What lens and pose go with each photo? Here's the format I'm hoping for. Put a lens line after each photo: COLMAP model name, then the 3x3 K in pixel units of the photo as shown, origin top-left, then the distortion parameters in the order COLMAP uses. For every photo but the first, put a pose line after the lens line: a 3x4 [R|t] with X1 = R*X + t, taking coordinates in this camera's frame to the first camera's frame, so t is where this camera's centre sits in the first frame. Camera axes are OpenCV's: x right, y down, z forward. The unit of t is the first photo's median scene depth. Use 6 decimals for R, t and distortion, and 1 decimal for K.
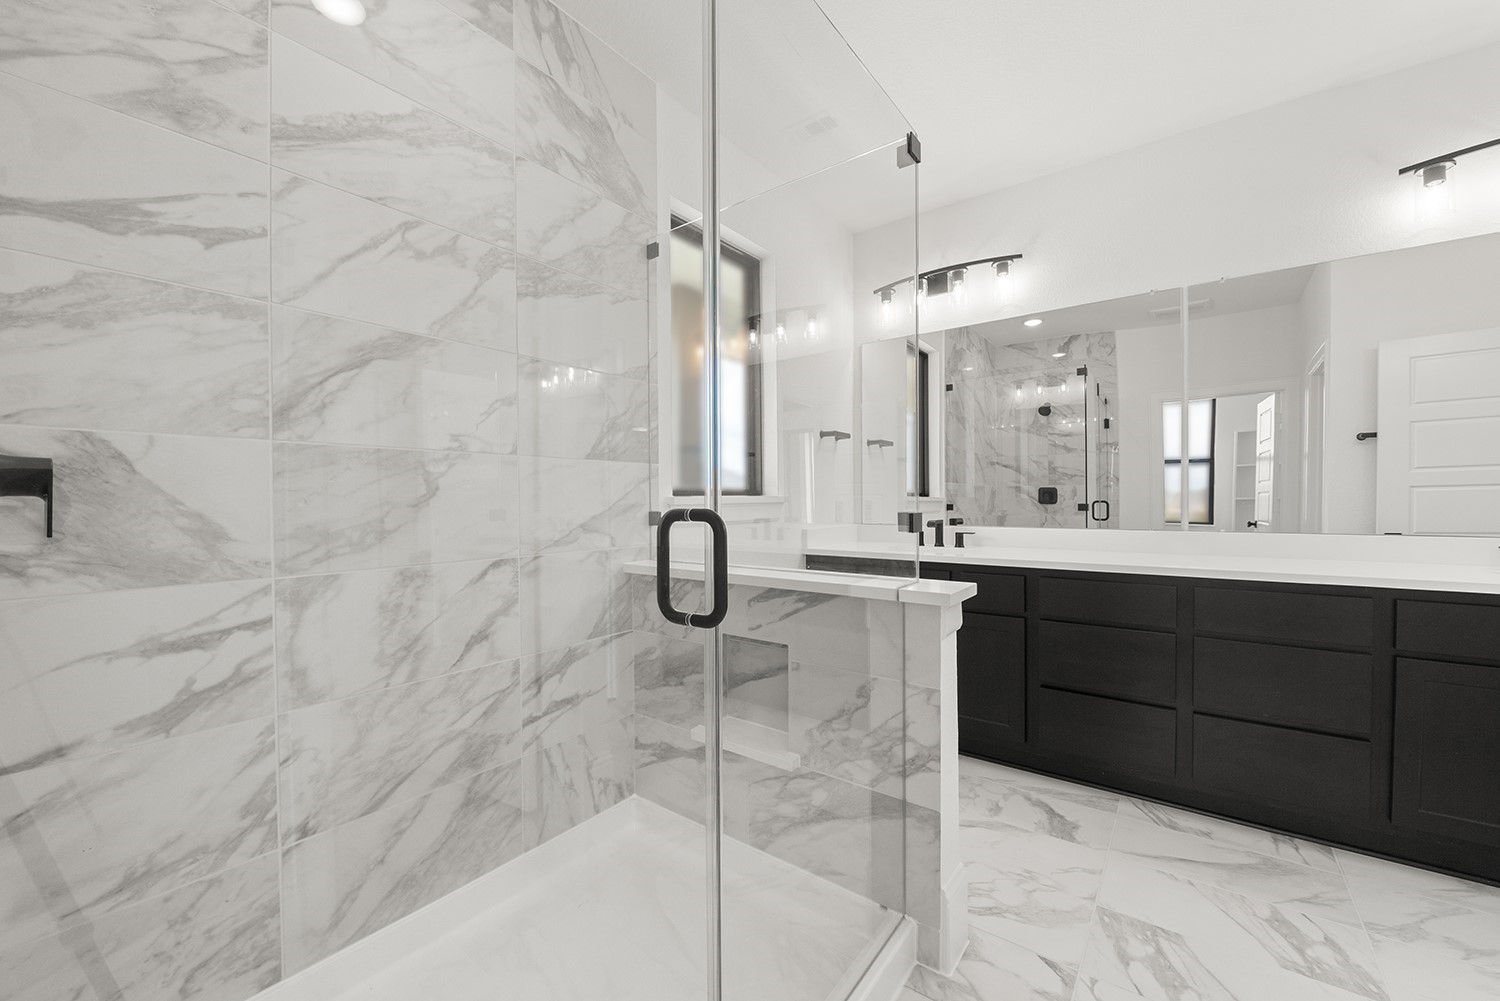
lens RADIAL K [[590.2, 0, 737.2], [0, 590.2, 505.5], [0, 0, 1]] dist [0.000425, -0.003567]
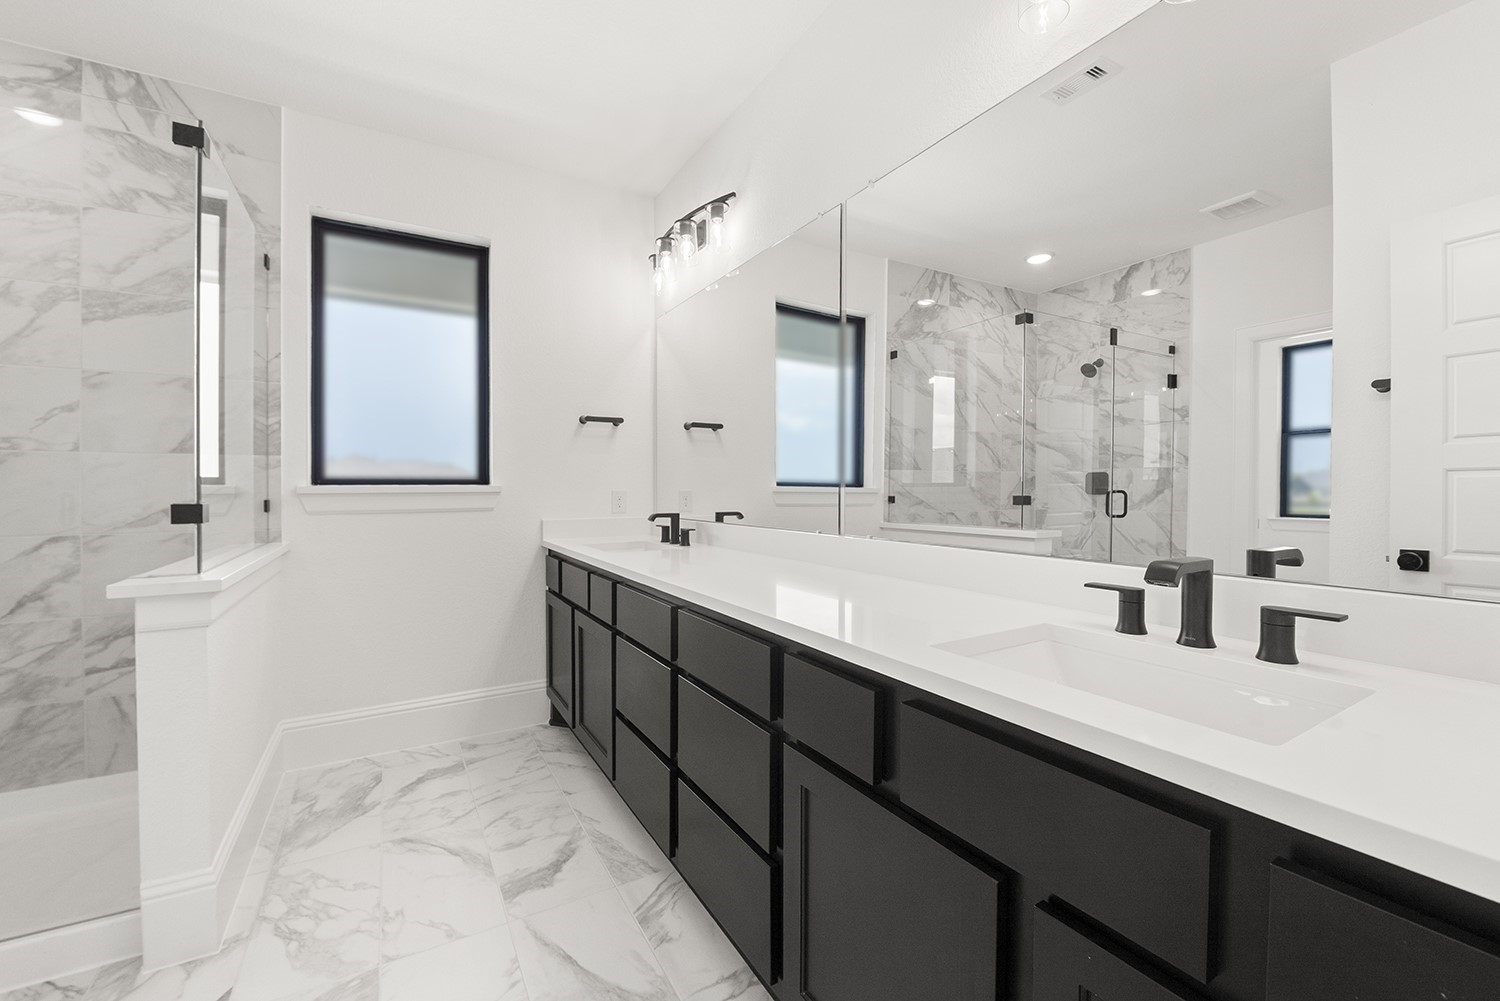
lens RADIAL K [[590.2, 0, 737.2], [0, 590.2, 505.5], [0, 0, 1]] dist [0.000425, -0.003567]
pose [[0.914840, -0.002107, -0.403812, 1.330441], [0.002623, 0.999996, 0.000723, 0.027938], [0.403809, -0.001721, 0.914842, 0.427932]]
